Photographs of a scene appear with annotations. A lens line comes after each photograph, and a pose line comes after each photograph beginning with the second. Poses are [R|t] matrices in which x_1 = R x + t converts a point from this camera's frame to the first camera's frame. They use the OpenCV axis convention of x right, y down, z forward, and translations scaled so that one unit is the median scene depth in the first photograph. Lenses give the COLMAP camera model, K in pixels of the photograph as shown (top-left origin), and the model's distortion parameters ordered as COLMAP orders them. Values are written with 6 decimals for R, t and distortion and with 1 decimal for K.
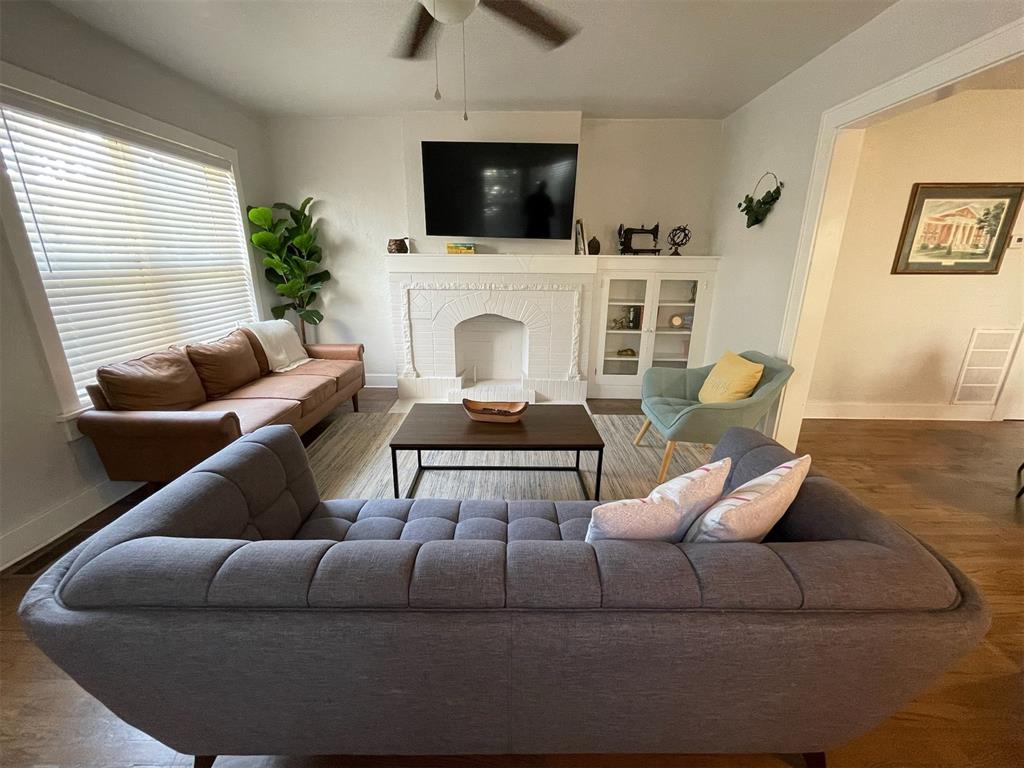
lens RADIAL K [[411.9, 0, 512.0], [0, 411.9, 384.0], [0, 0, 1]] dist [-0.002024, -0.000459]
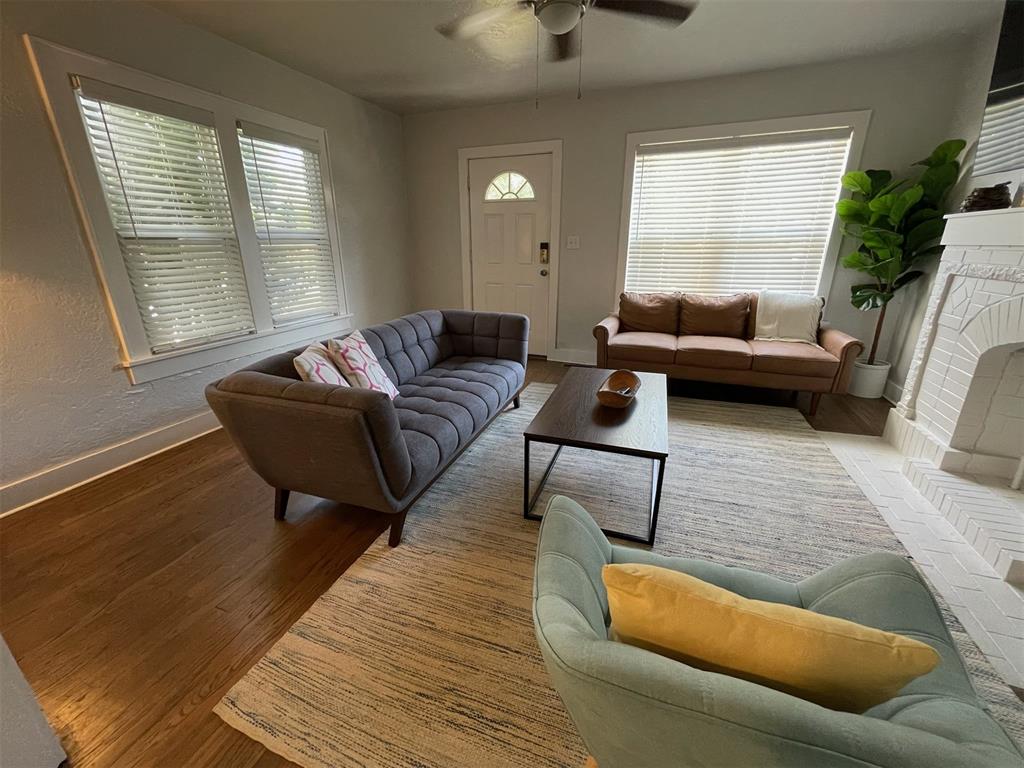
lens RADIAL K [[411.9, 0, 512.0], [0, 411.9, 384.0], [0, 0, 1]] dist [-0.002024, -0.000459]
pose [[-0.338605, 0.300381, -0.891694, 0.541434], [-0.267437, 0.877866, 0.397277, -0.157866], [0.902122, 0.372992, -0.216917, 0.617894]]
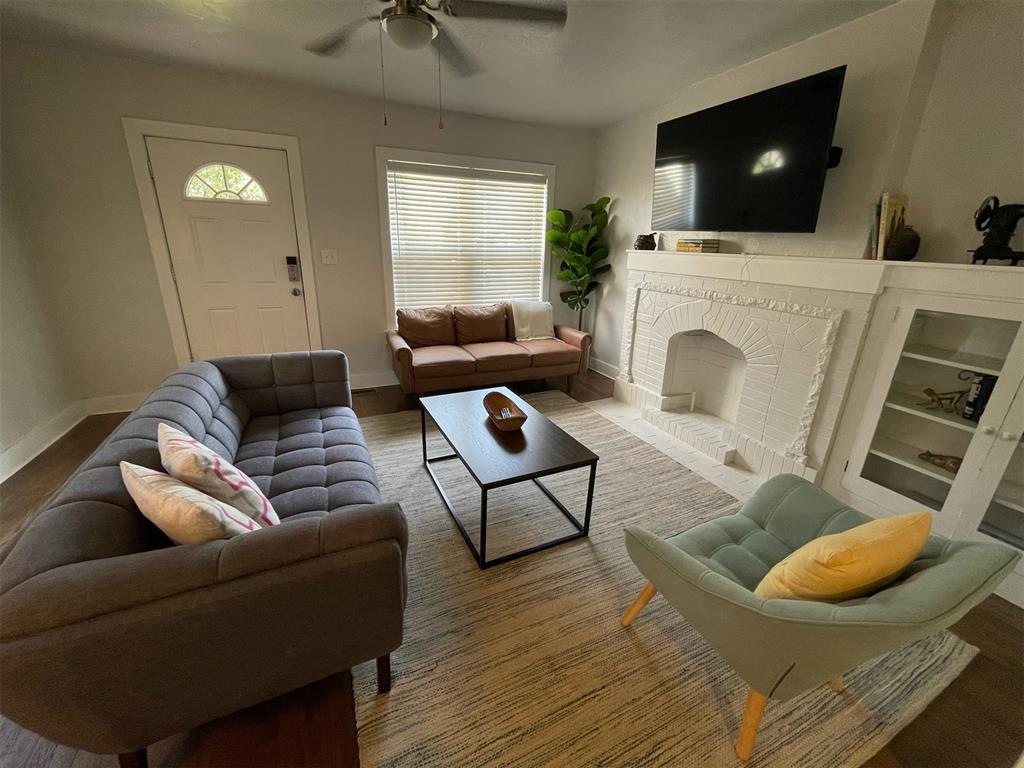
lens RADIAL K [[411.9, 0, 512.0], [0, 411.9, 384.0], [0, 0, 1]] dist [-0.002024, -0.000459]
pose [[0.422597, 0.298113, -0.855886, 0.494813], [-0.284987, 0.940162, 0.186754, -0.118943], [0.860346, 0.164995, 0.482268, 0.337312]]
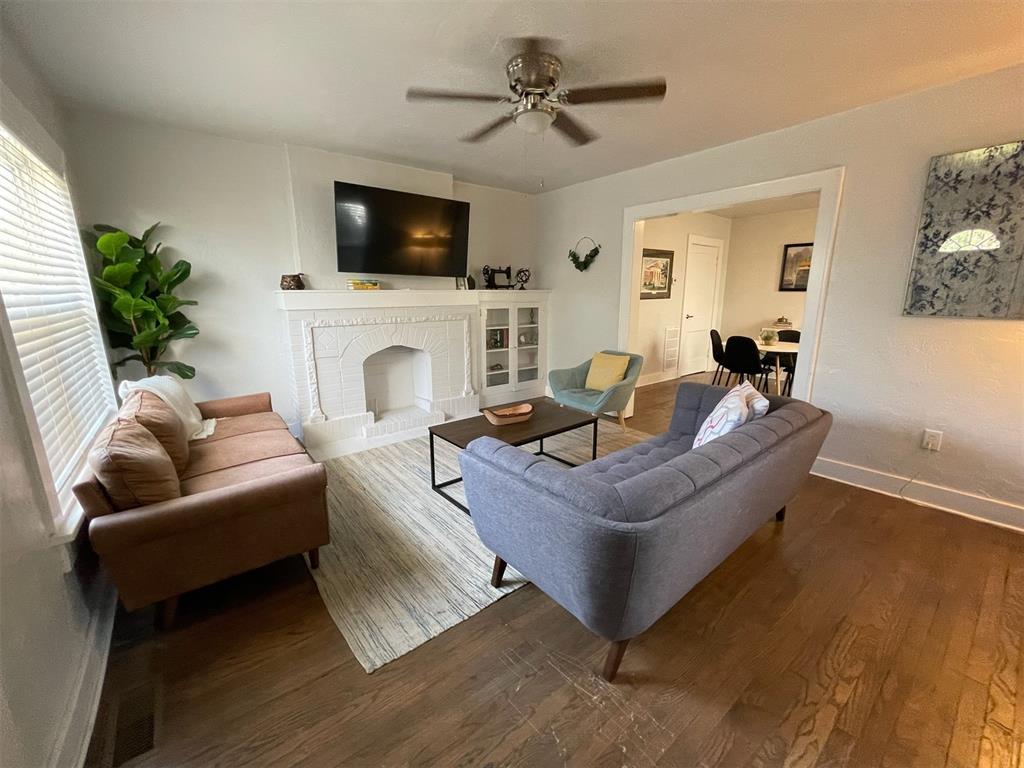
lens RADIAL K [[411.9, 0, 512.0], [0, 411.9, 384.0], [0, 0, 1]] dist [-0.002024, -0.000459]
pose [[0.777811, -0.147246, 0.611007, -0.490063], [0.192824, 0.981192, -0.009007, -0.008173], [-0.598189, 0.124822, 0.791574, 0.005324]]
